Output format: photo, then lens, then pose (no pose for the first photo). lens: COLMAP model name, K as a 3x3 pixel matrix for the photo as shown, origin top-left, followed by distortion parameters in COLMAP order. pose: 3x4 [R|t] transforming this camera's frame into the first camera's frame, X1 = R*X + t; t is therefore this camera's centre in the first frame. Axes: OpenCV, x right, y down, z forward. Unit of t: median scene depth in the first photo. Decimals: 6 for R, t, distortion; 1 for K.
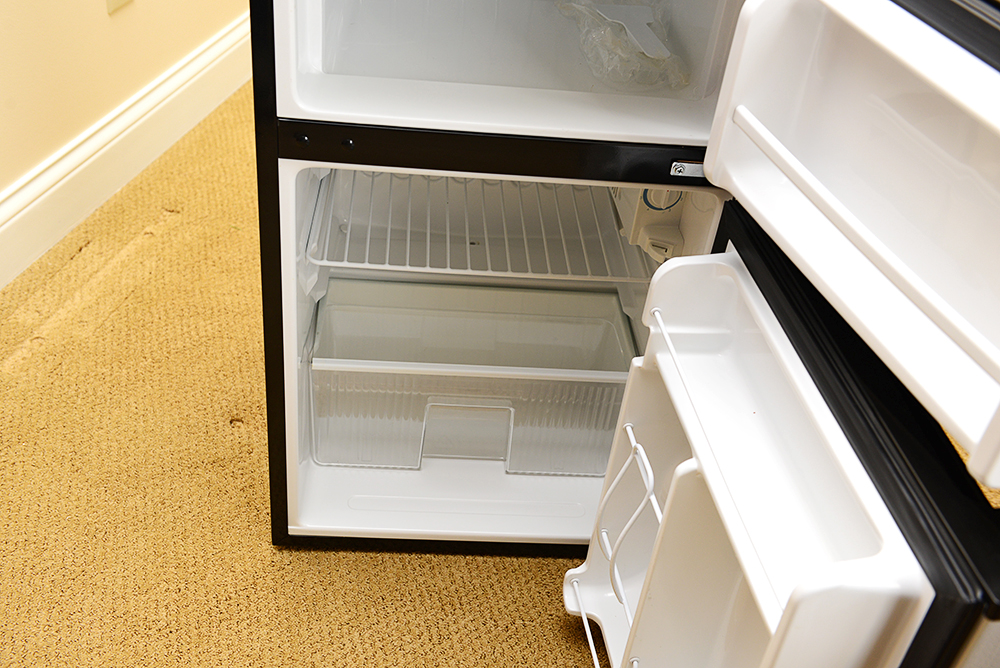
lens RADIAL K [[1088.9, 0, 497.1], [0, 1088.9, 328.9], [0, 0, 1]] dist [0.075001, 0.000000]
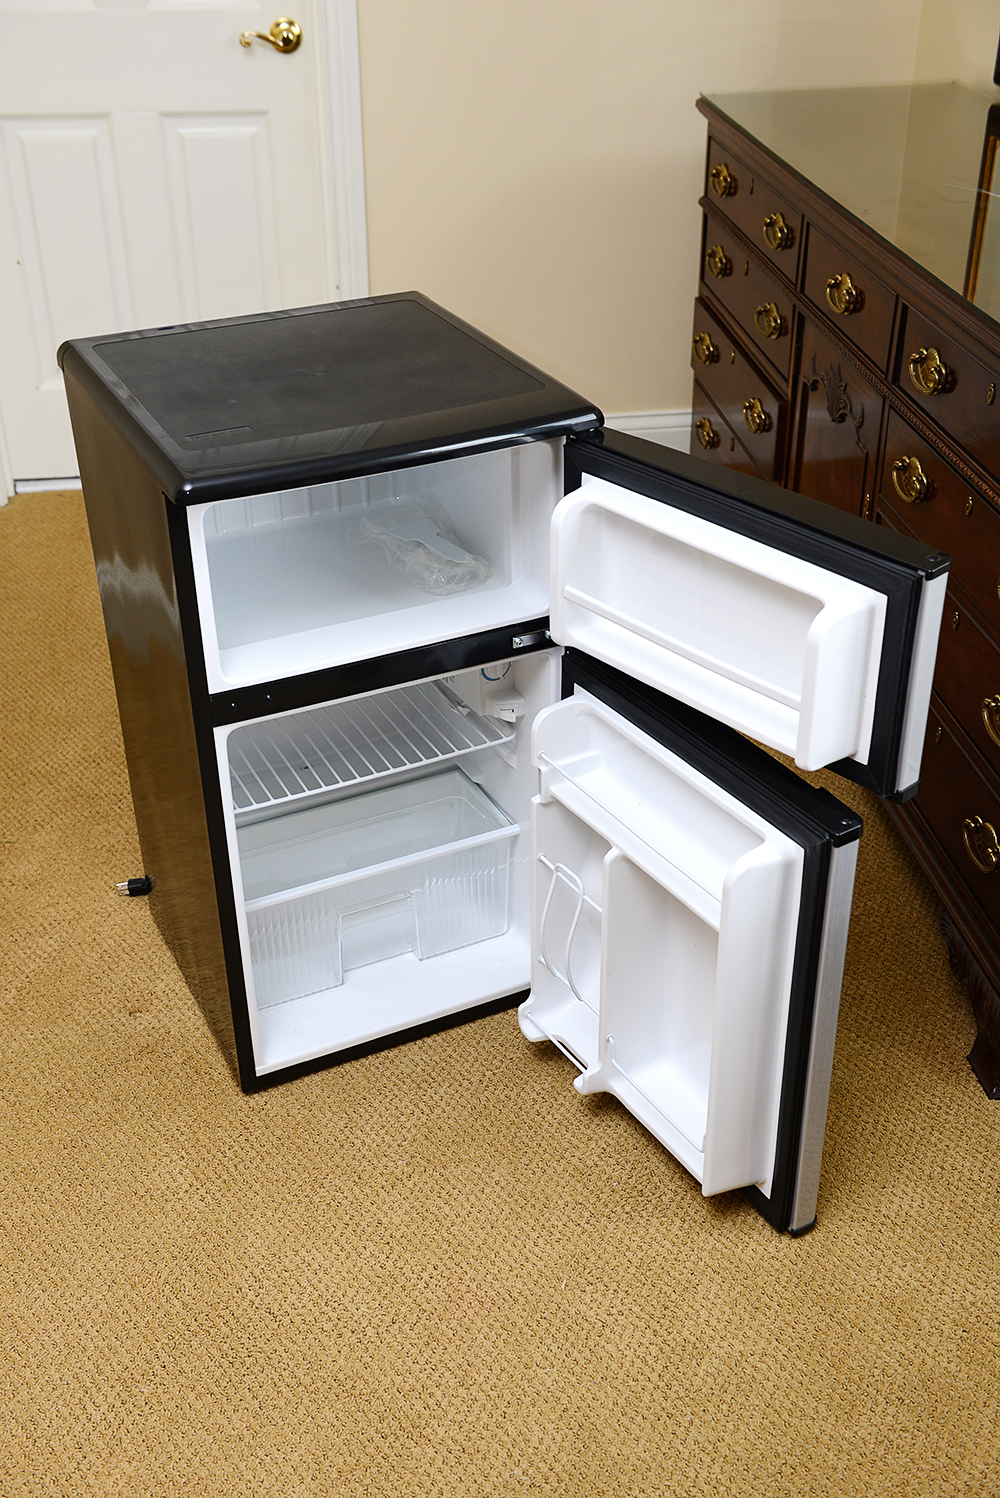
lens RADIAL K [[1629.9, 0, 505.7], [0, 1629.9, 735.3], [0, 0, 1]] dist [0.064520, 0.000000]
pose [[0.911577, -0.298501, 0.282710, -0.275664], [0.323780, 0.945003, -0.046219, 0.024754], [-0.253365, 0.133668, 0.958091, -0.523073]]
